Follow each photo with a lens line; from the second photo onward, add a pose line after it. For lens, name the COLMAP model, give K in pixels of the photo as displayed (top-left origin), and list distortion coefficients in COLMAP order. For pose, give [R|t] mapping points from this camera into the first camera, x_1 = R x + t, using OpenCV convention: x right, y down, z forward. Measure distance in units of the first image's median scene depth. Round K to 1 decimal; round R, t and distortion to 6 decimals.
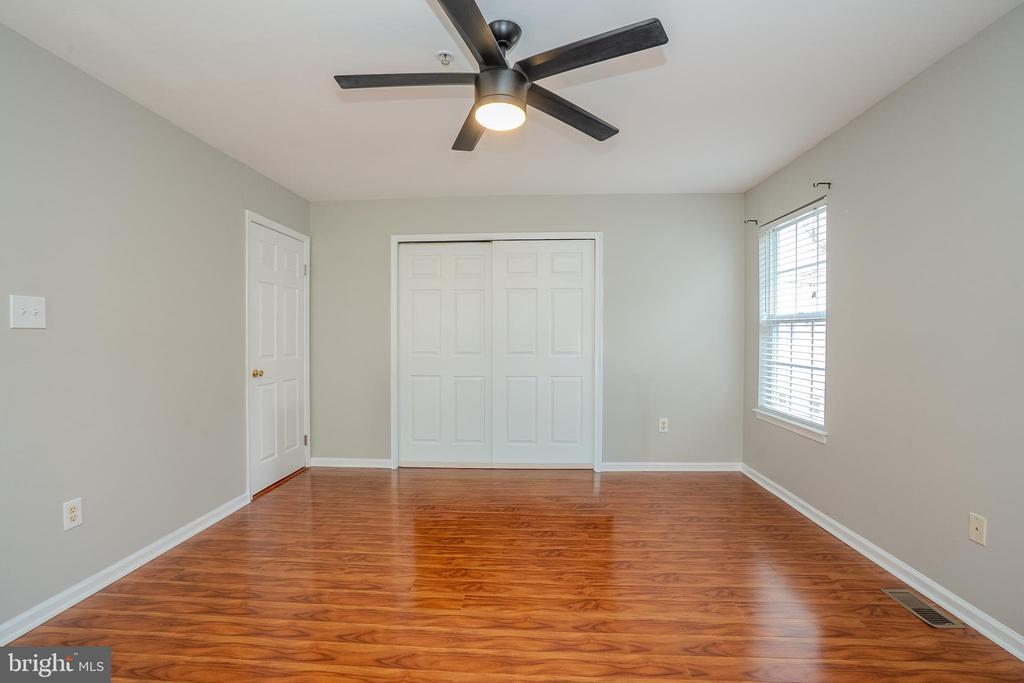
lens RADIAL K [[472.2, 0, 507.7], [0, 472.2, 337.5], [0, 0, 1]] dist [-0.055110, 0.017661]
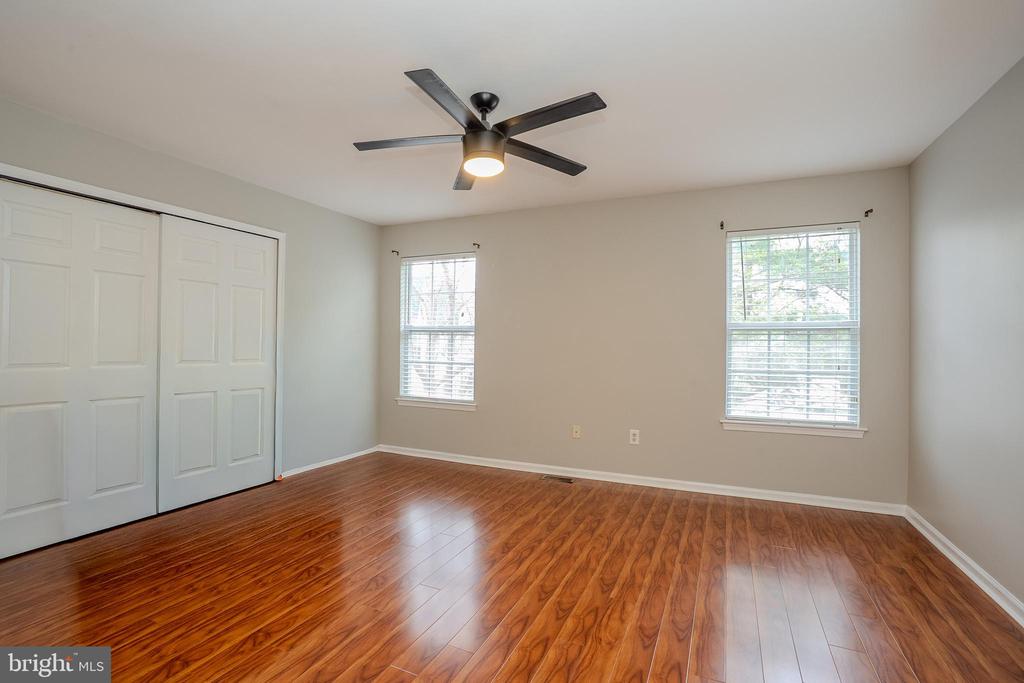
lens RADIAL K [[472.2, 0, 514.9], [0, 472.2, 340.9], [0, 0, 1]] dist [-0.055110, 0.017661]
pose [[0.350292, 0.004883, 0.936628, -0.628800], [-0.007734, 0.999967, -0.002321, -0.004735], [-0.936609, -0.006431, 0.350318, 0.258205]]
